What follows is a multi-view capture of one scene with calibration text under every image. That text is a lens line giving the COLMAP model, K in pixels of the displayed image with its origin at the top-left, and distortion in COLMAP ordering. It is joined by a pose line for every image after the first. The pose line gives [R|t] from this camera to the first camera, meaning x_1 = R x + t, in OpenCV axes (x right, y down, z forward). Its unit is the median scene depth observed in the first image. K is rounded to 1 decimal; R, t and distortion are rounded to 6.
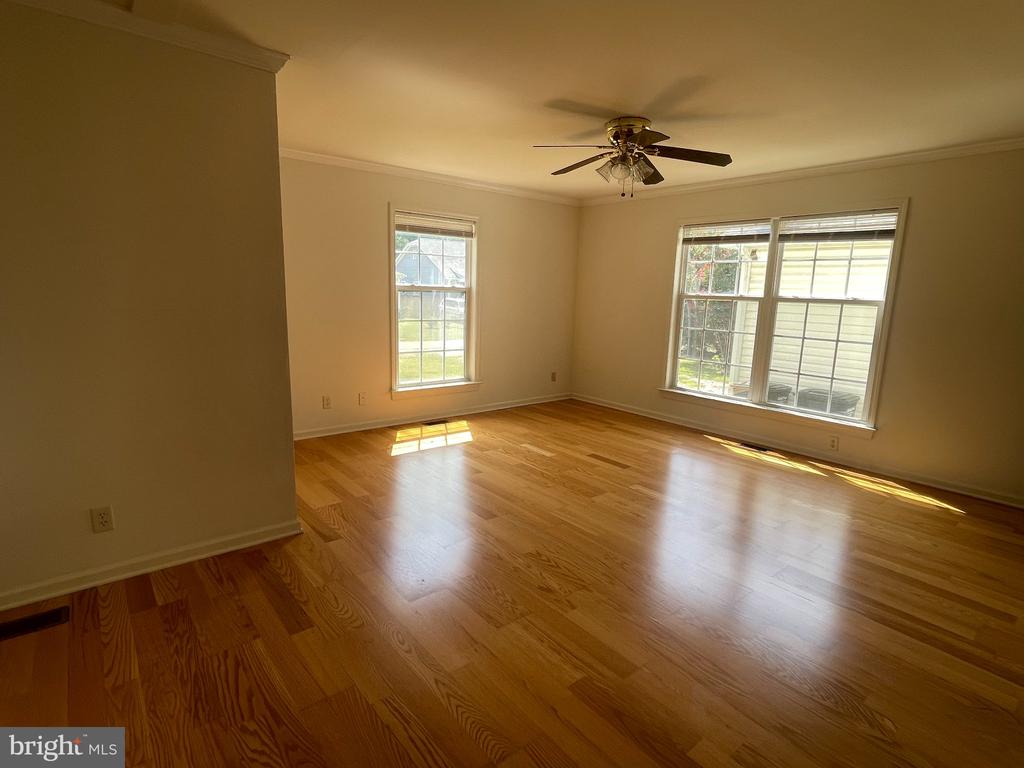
lens RADIAL K [[533.3, 0, 512.0], [0, 533.3, 384.0], [0, 0, 1]] dist [0.014456, -0.016762]
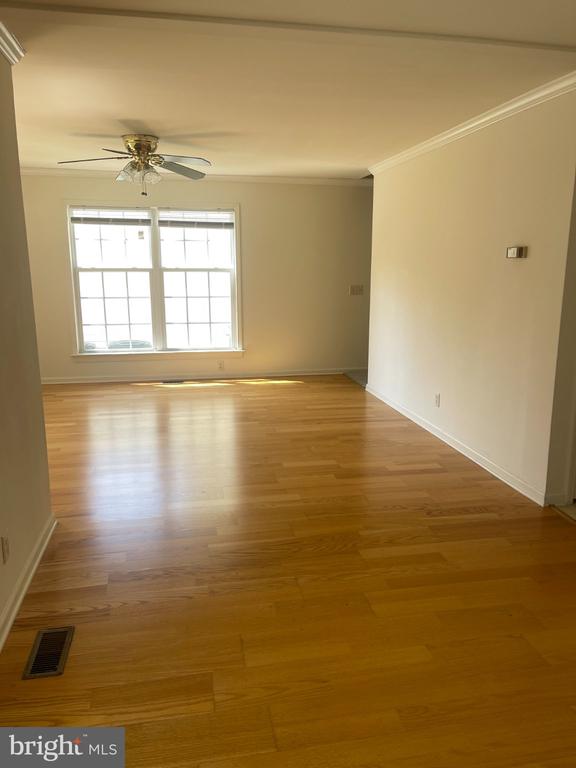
lens RADIAL K [[591.6, 0, 288.0], [0, 591.6, 384.0], [0, 0, 1]] dist [-0.003436, -0.001519]
pose [[0.463952, -0.202912, 0.862308, -0.685492], [0.169766, 0.975737, 0.138264, -0.032589], [-0.869441, 0.082242, 0.487143, 0.041694]]
